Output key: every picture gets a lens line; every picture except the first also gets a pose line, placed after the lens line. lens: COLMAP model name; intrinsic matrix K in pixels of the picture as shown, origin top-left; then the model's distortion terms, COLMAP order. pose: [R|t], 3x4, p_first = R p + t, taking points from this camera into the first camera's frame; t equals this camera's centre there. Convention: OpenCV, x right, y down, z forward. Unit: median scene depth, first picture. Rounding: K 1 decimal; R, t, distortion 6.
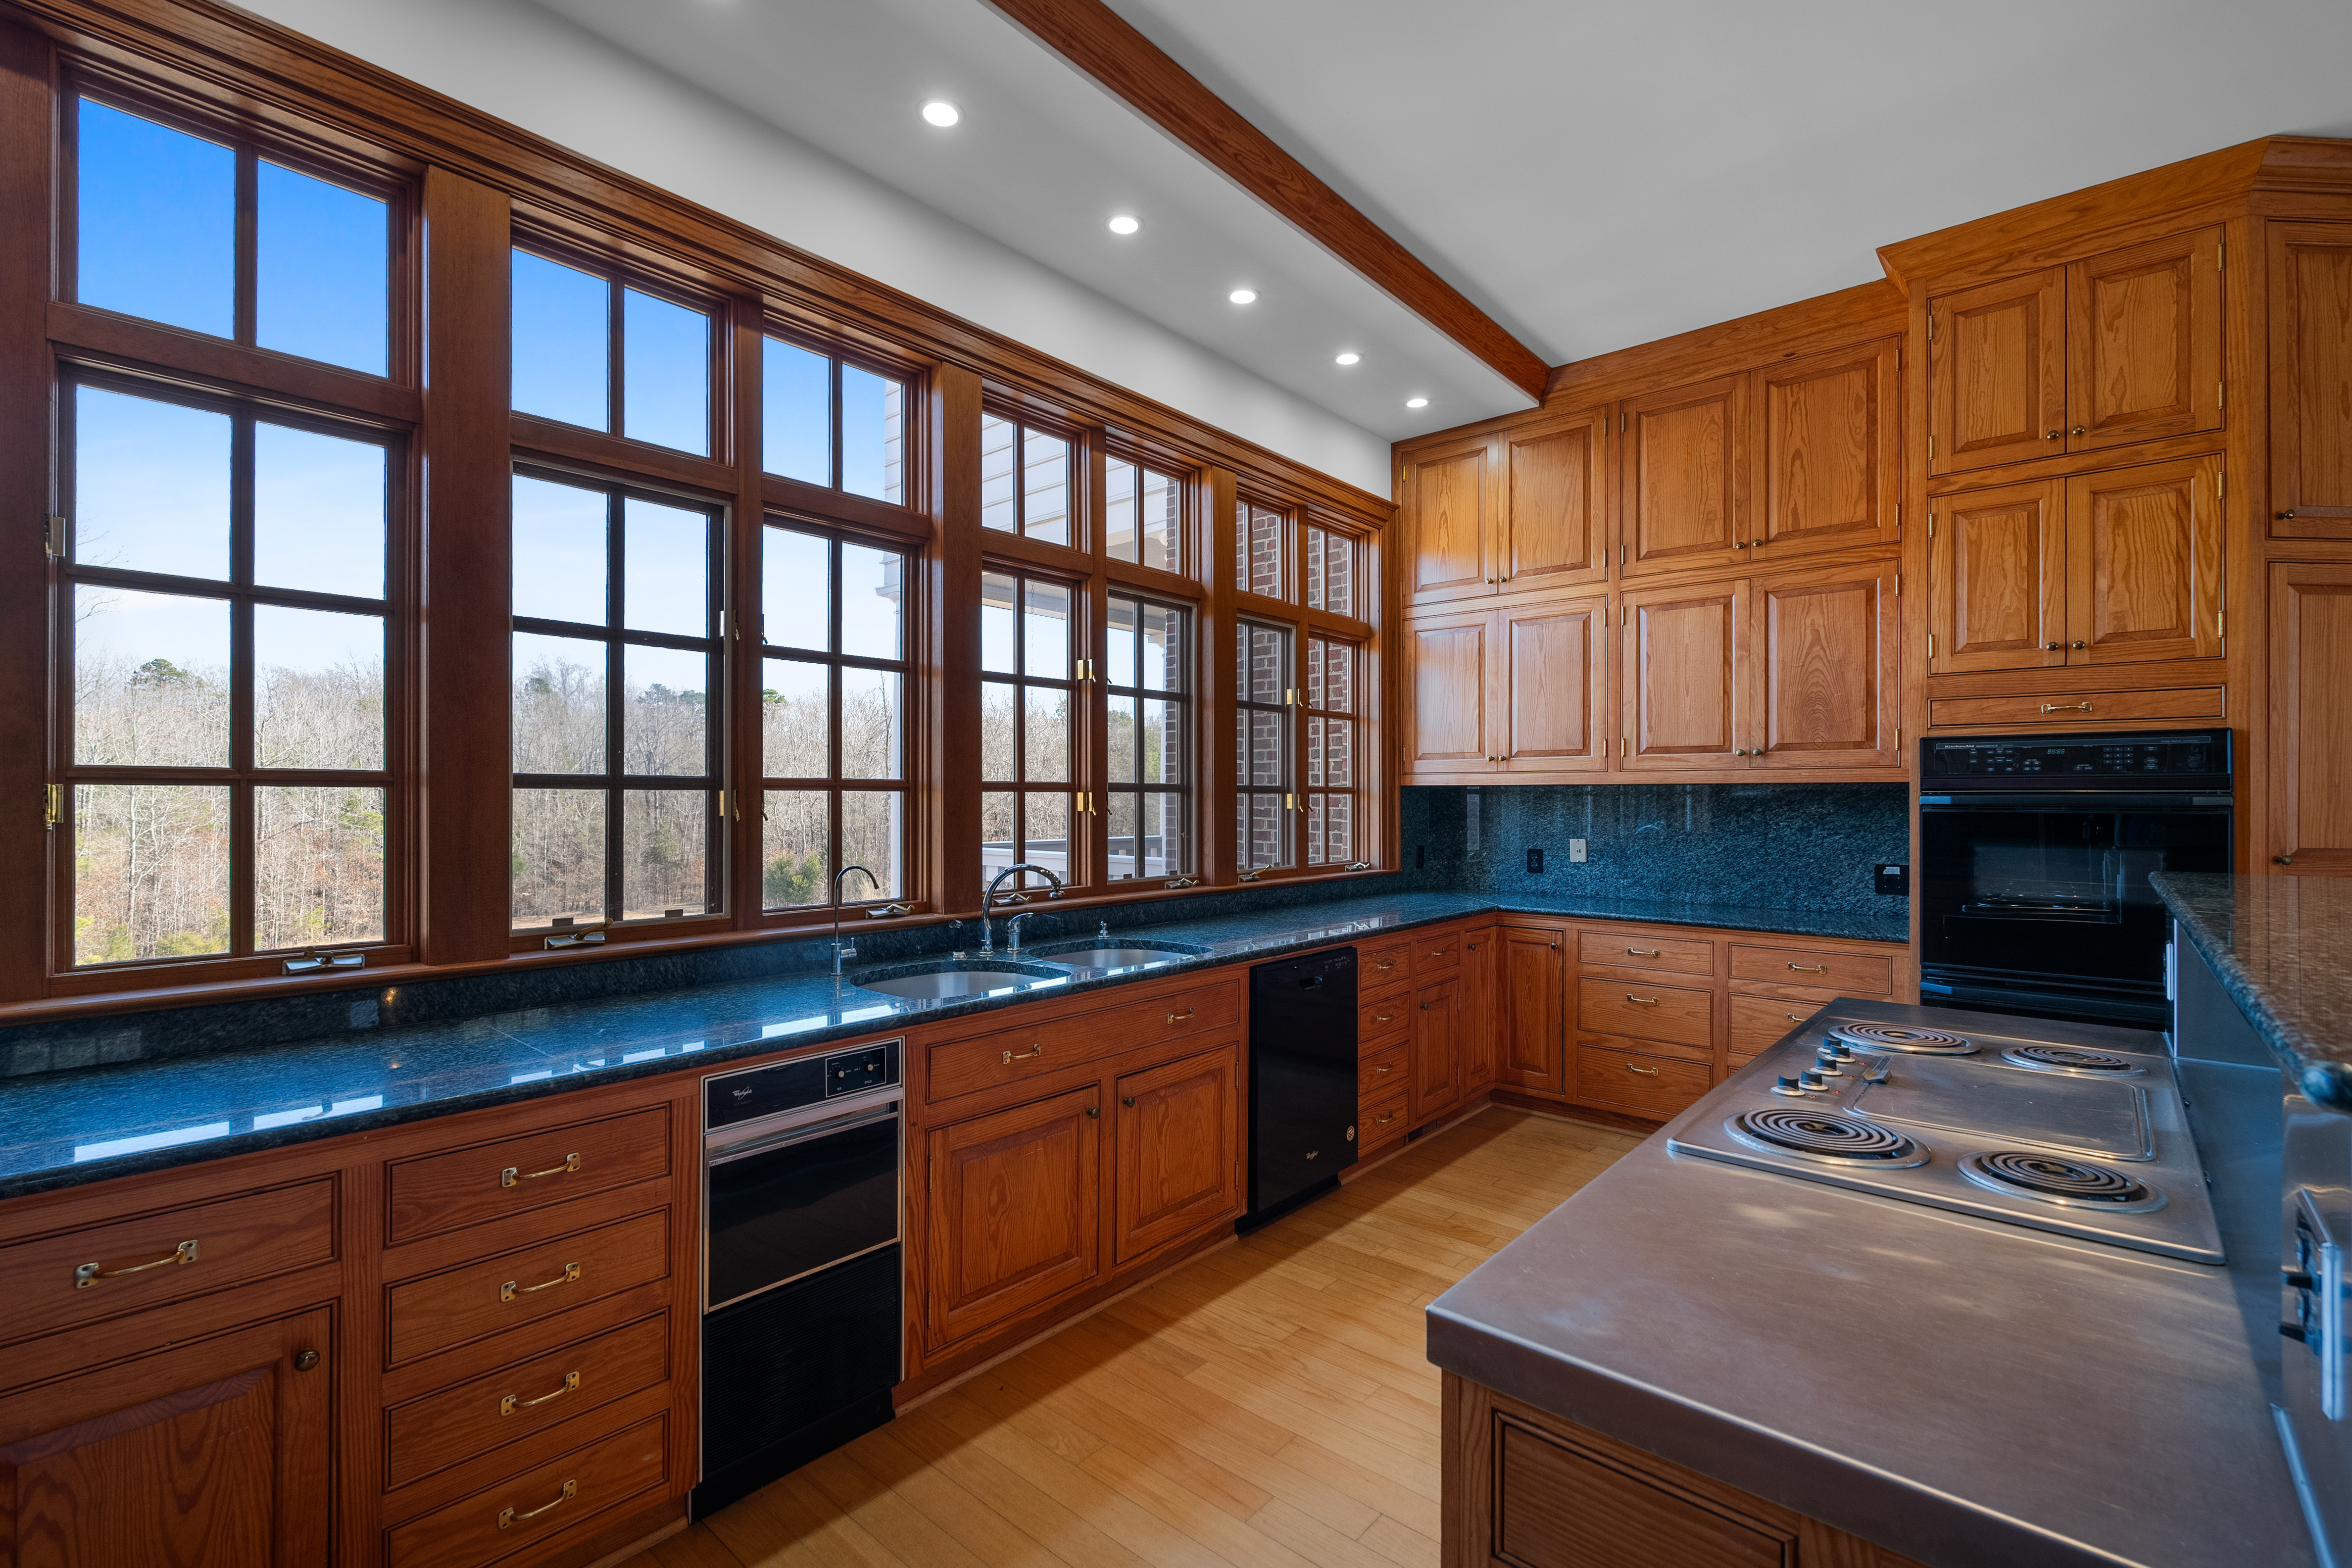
lens RADIAL K [[1031.6, 0, 1171.3], [0, 1031.6, 796.2], [0, 0, 1]] dist [-0.005475, 0.000615]
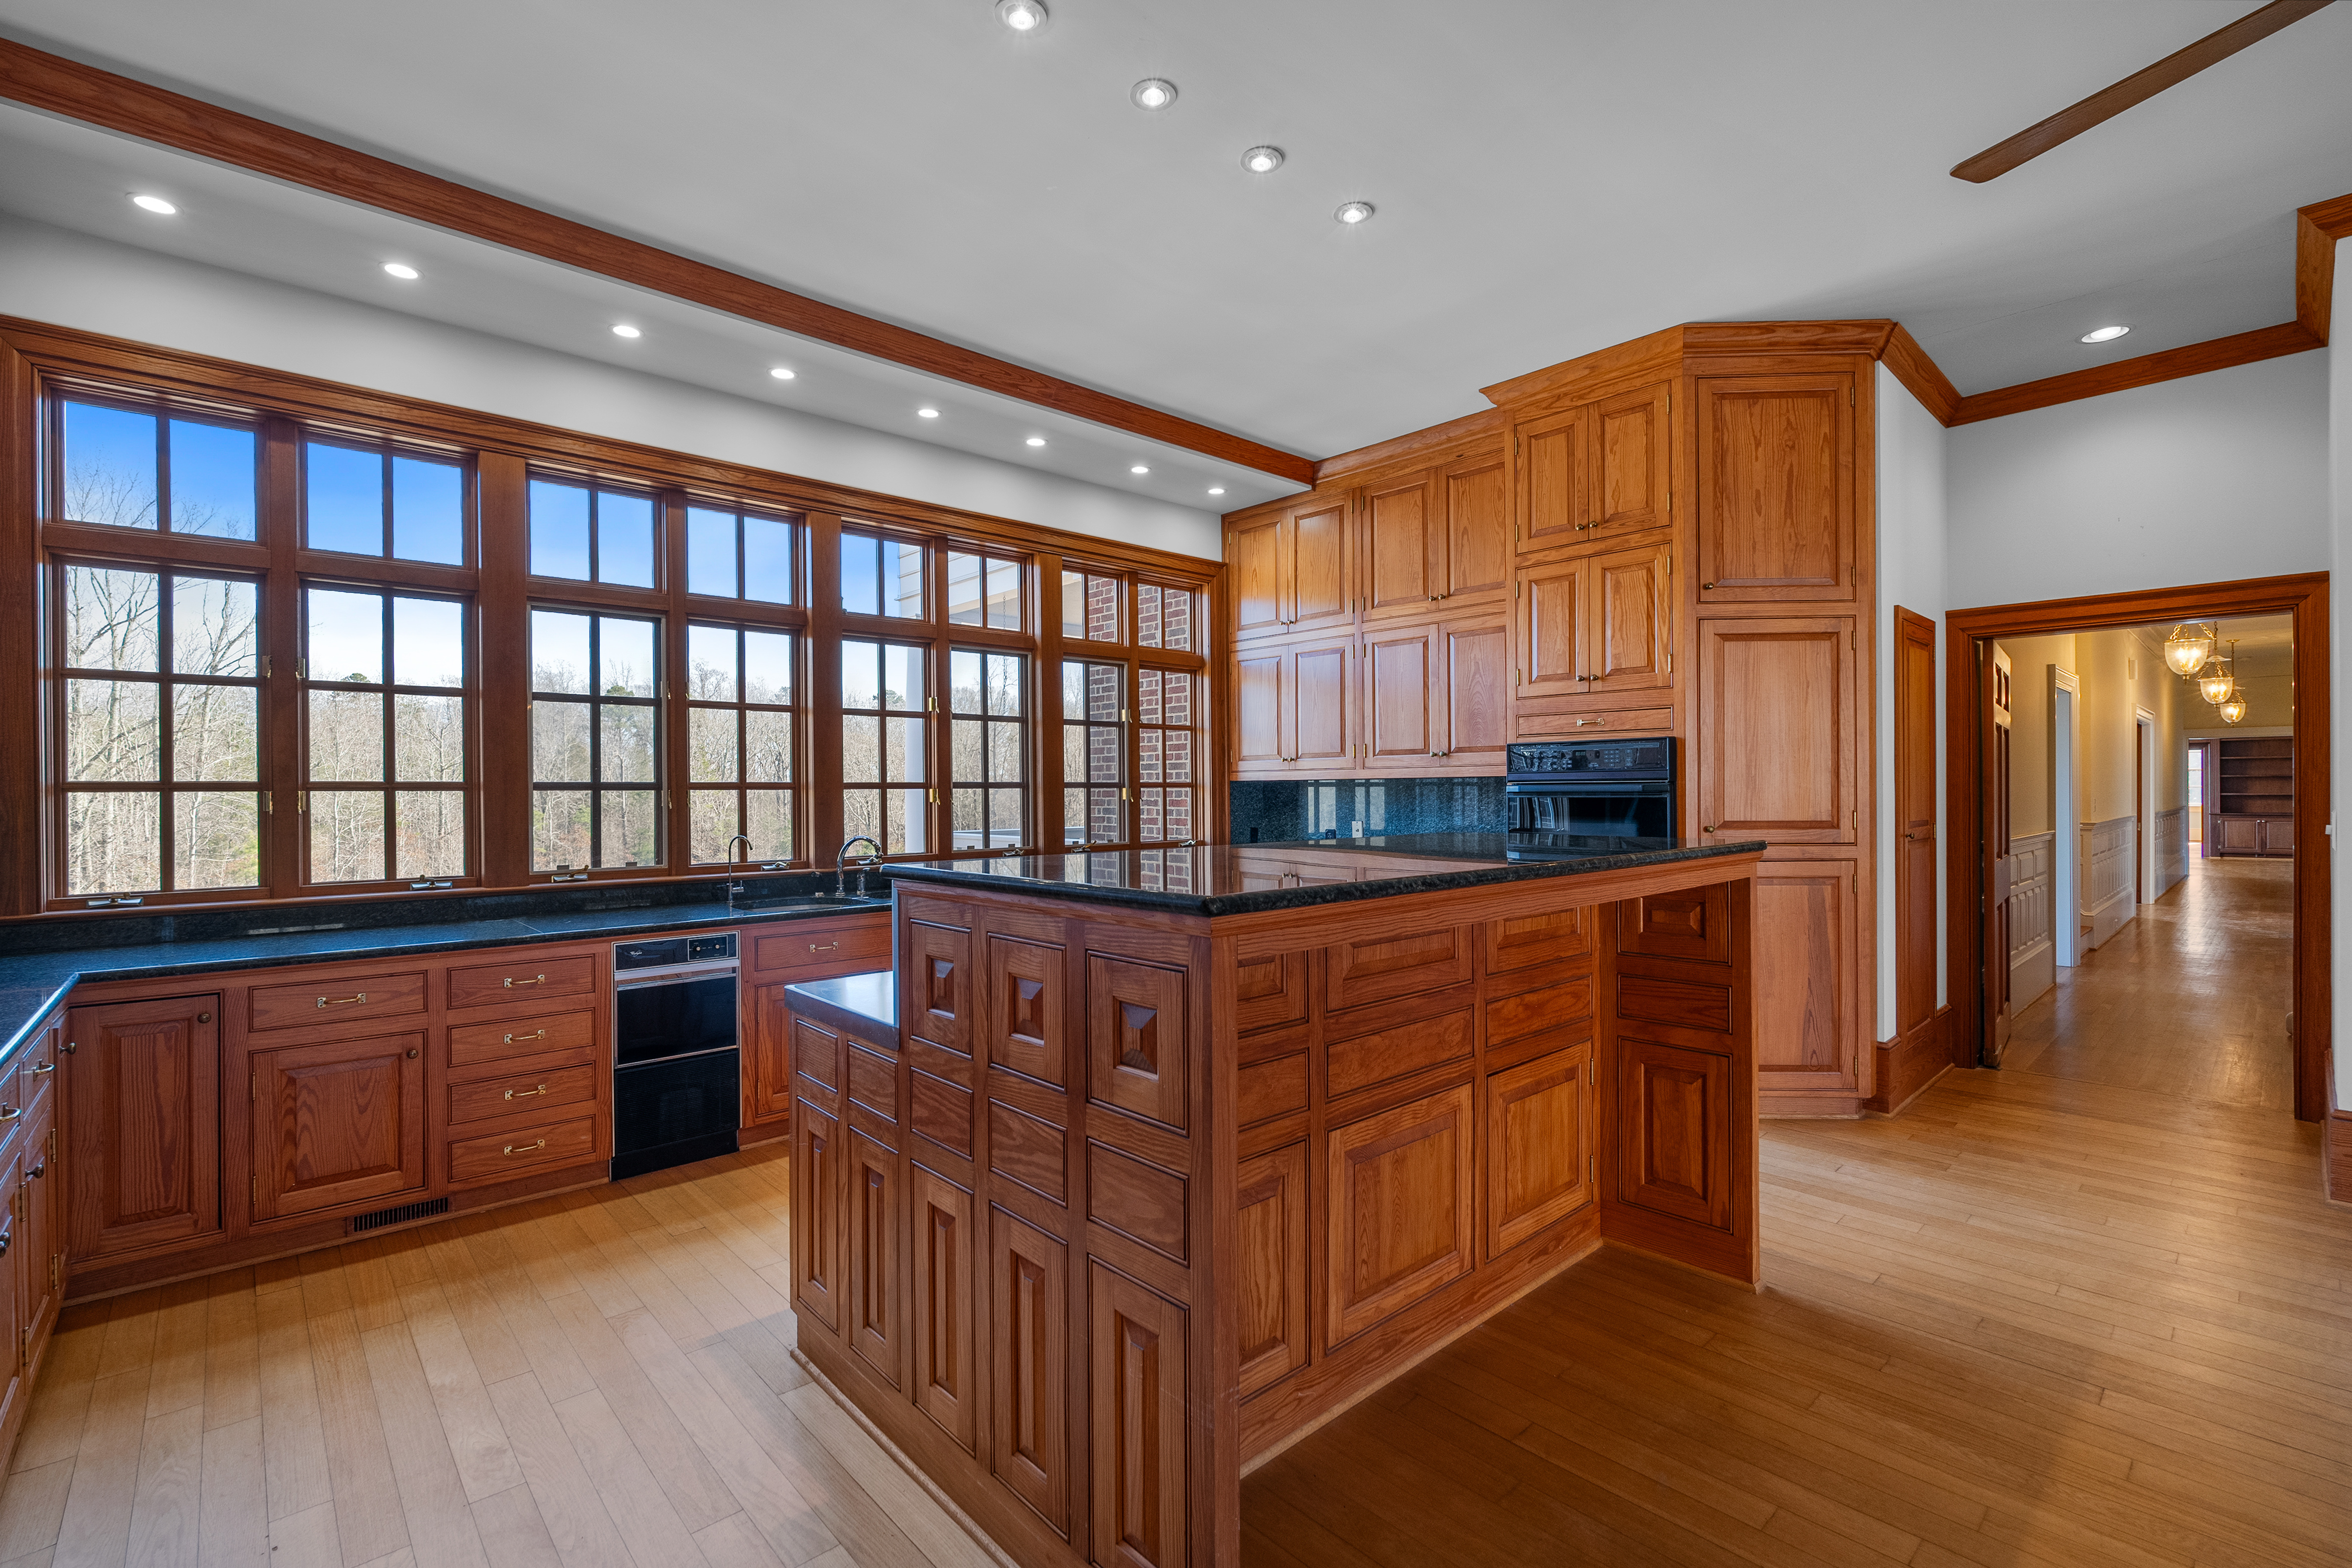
lens RADIAL K [[1031.6, 0, 1176.0], [0, 1031.6, 793.3], [0, 0, 1]] dist [-0.005475, 0.000615]
pose [[0.994358, -0.008908, -0.105706, 0.460681], [0.009287, 0.999952, 0.003097, 0.001227], [0.105673, -0.004062, 0.994393, -0.457241]]
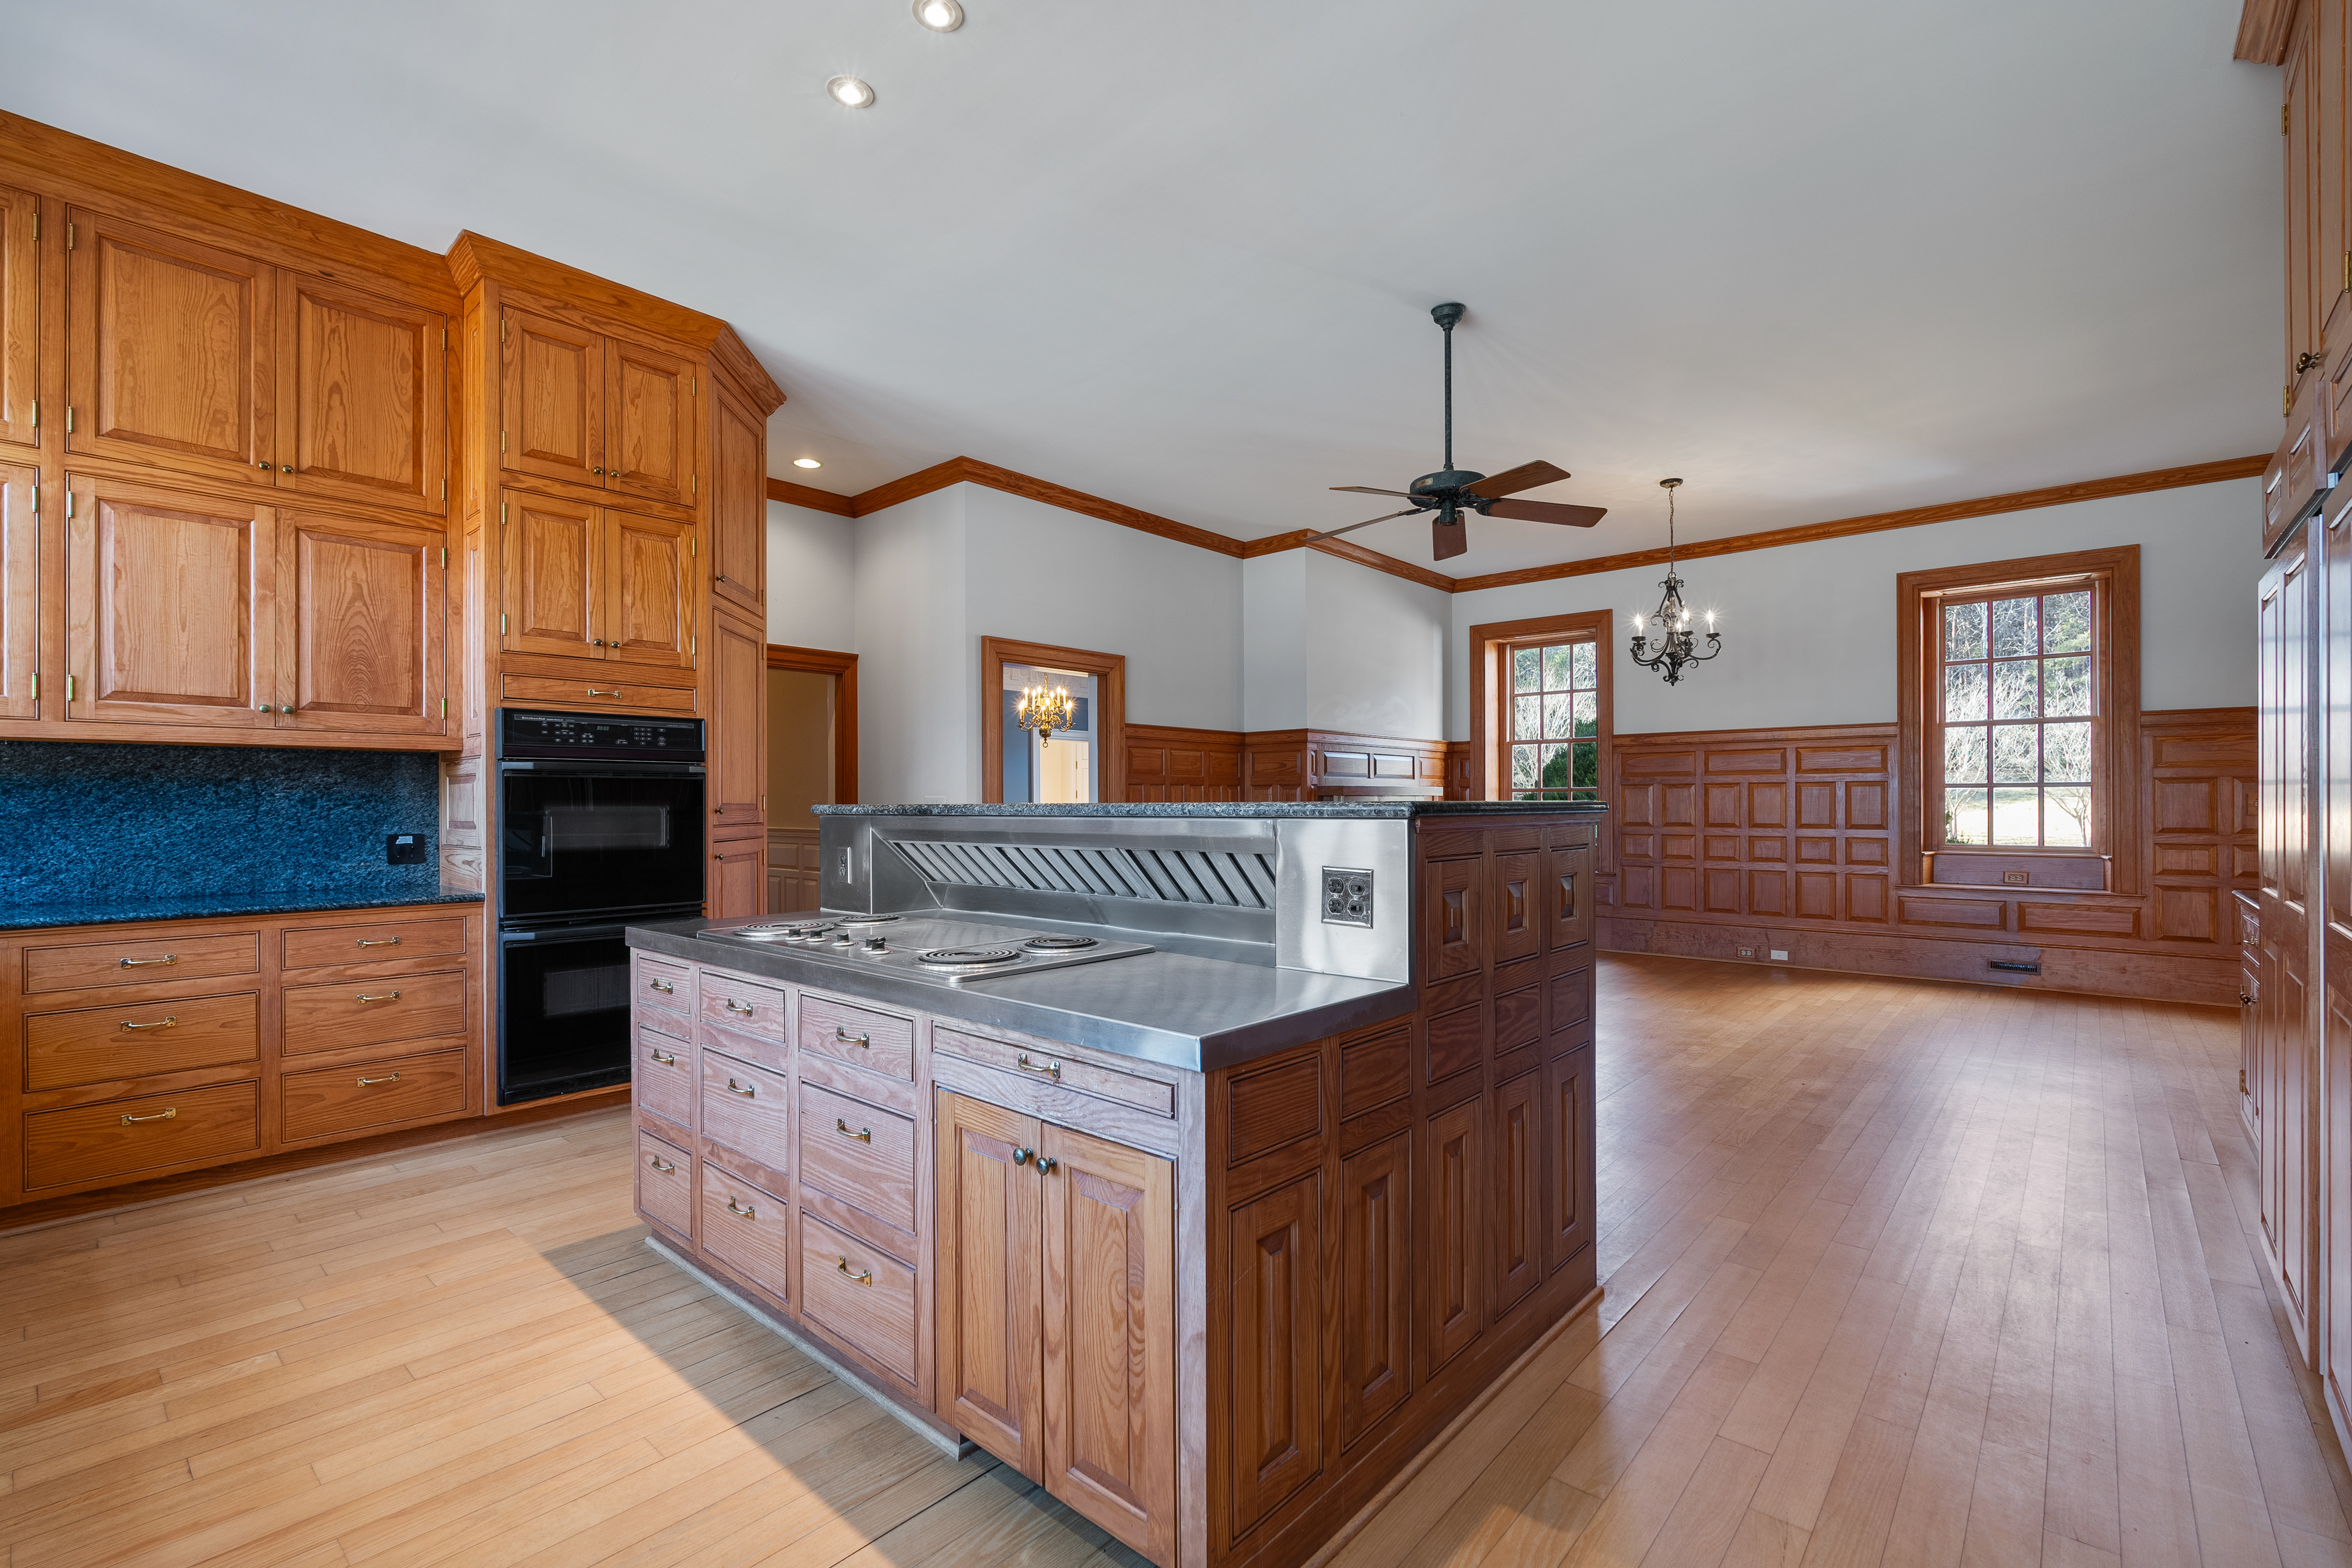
lens RADIAL K [[1031.6, 0, 1170.9], [0, 1031.6, 807.6], [0, 0, 1]] dist [-0.005475, 0.000615]
pose [[0.006492, -0.006069, 0.999961, -0.372569], [0.002018, 0.999980, 0.006056, 0.045758], [-0.999977, 0.001979, 0.006504, 0.310968]]
